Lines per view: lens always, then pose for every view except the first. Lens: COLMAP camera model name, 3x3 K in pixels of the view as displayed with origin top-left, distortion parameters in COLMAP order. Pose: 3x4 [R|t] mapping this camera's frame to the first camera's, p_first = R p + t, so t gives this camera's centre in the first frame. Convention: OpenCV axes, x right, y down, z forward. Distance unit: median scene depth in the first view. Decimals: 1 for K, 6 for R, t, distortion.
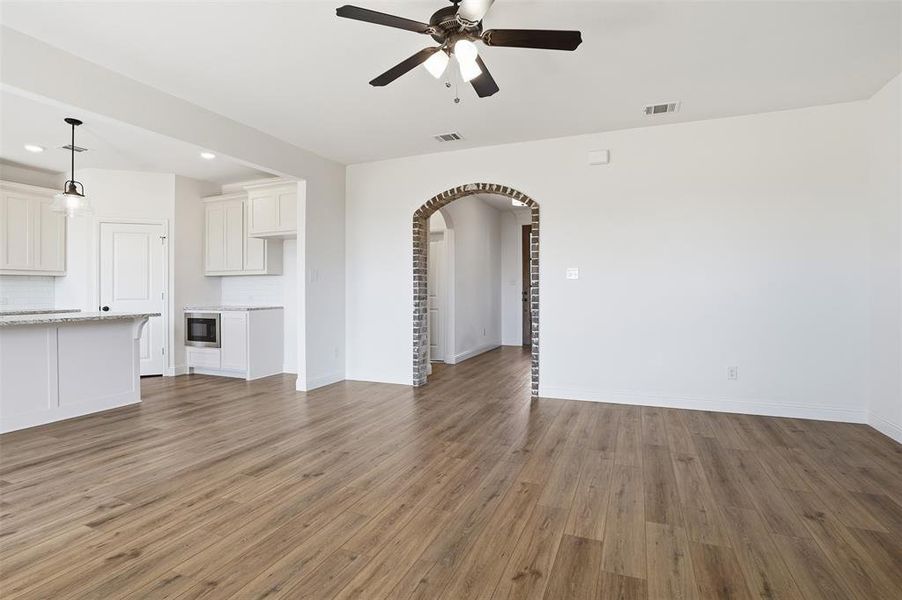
lens RADIAL K [[456.9, 0, 441.7], [0, 456.9, 289.9], [0, 0, 1]] dist [-0.041920, 0.000018]
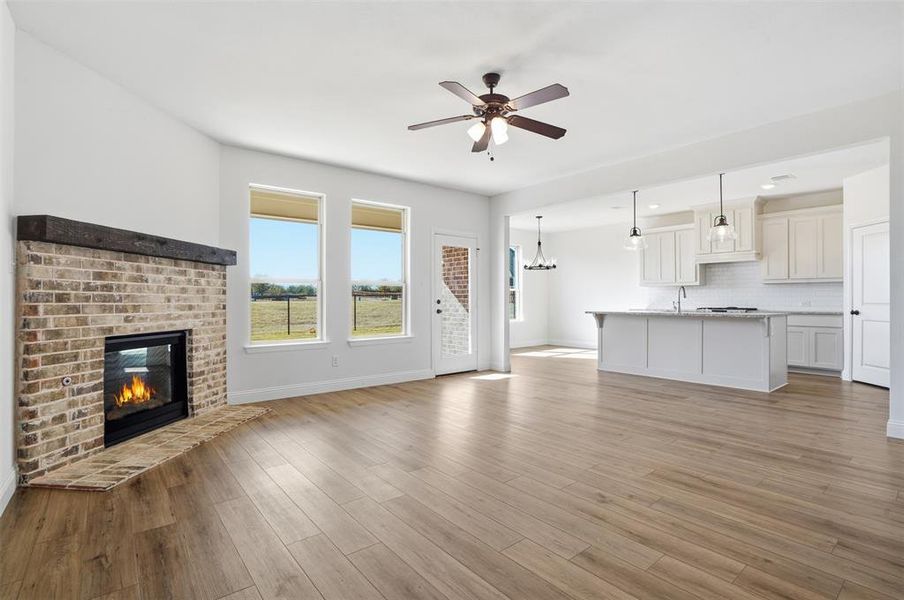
lens RADIAL K [[432.2, 0, 445.4], [0, 432.2, 294.4], [0, 0, 1]] dist [-0.061631, 0.025499]
pose [[-0.466942, -0.006953, -0.884261, 0.602226], [0.006682, 0.999913, -0.011391, 0.007301], [0.884263, -0.011228, -0.466855, 0.702095]]
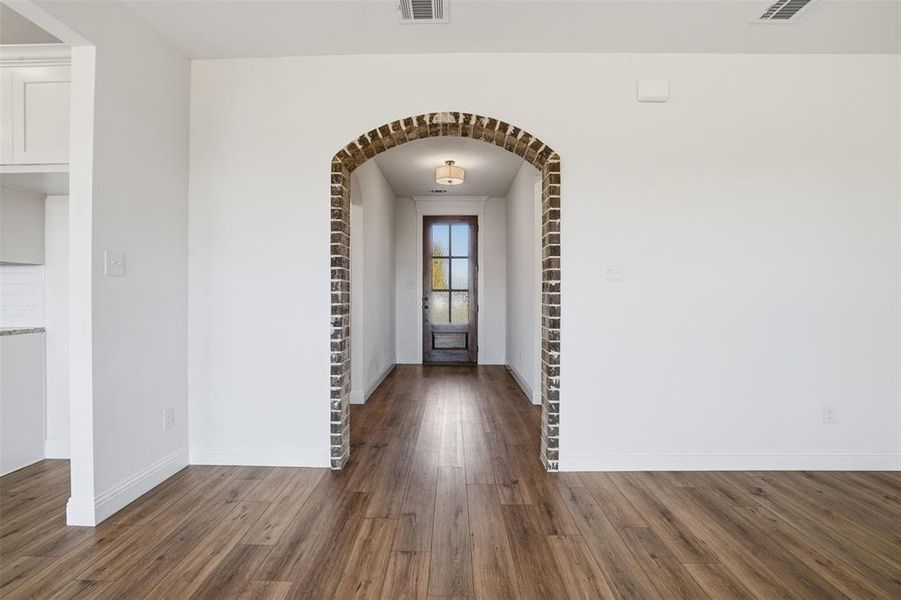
lens RADIAL K [[430.7, 0, 443.9], [0, 430.7, 294.4], [0, 0, 1]] dist [-0.061631, 0.025499]
pose [[0.926877, 0.004340, 0.375340, -0.137496], [-0.004549, 0.999990, -0.000329, -0.001953], [-0.375337, -0.001402, 0.926887, 0.502073]]
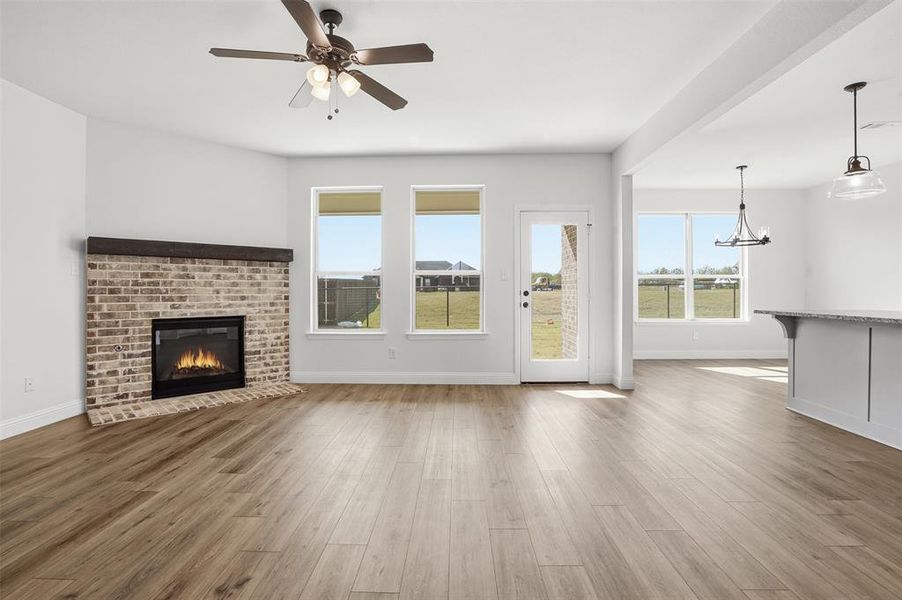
lens RADIAL K [[435.9, 0, 443.2], [0, 435.9, 289.4], [0, 0, 1]] dist [-0.064266, 0.032228]
pose [[-0.929253, 0.006042, -0.369395, 0.079935], [0.007678, 0.999966, -0.002959, 0.006183], [0.369365, -0.005586, -0.929268, 0.988089]]
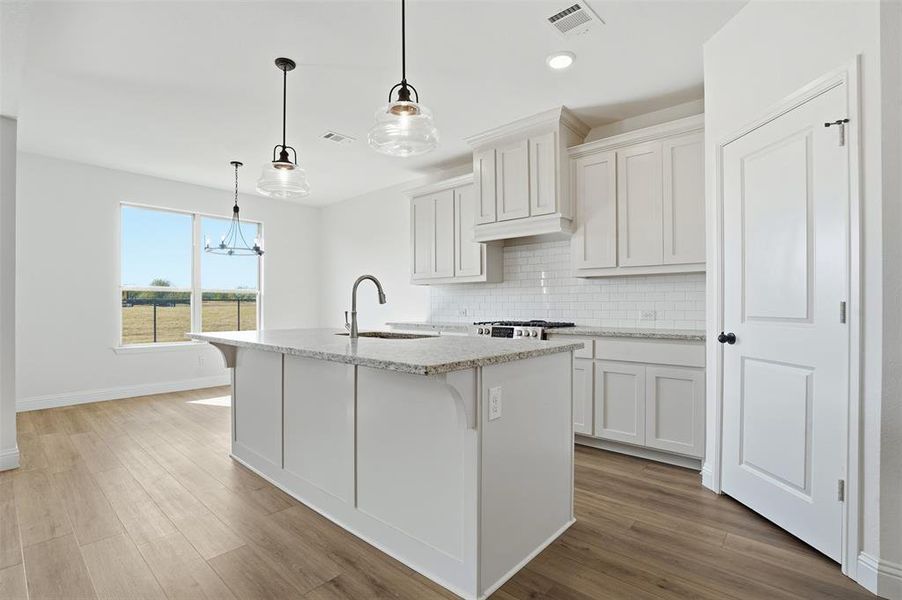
lens RADIAL K [[419.9, 0, 447.3], [0, 419.9, 297.4], [0, 0, 1]] dist [-0.059276, 0.023516]
pose [[-0.306907, -0.015027, -0.951621, -0.323871], [0.005755, 0.999828, -0.017644, 0.010347], [0.951722, -0.010892, -0.306768, 0.981453]]
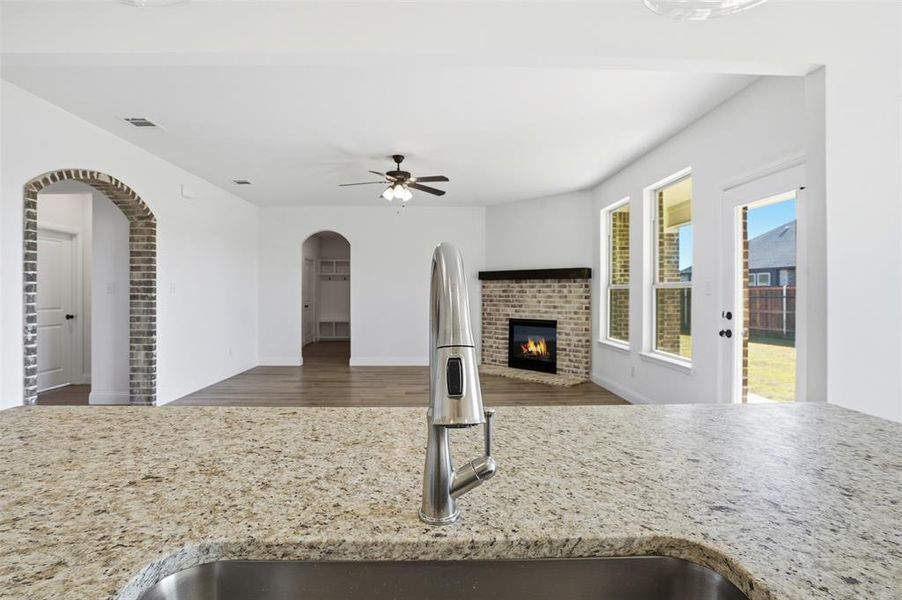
lens RADIAL K [[431.2, 0, 444.4], [0, 431.2, 294.4], [0, 0, 1]] dist [-0.061631, 0.025499]
pose [[-0.425845, 0.000004, 0.904796, -0.870261], [0.000091, 1.000000, 0.000038, -0.018332], [-0.904796, 0.000098, -0.425845, 0.773848]]
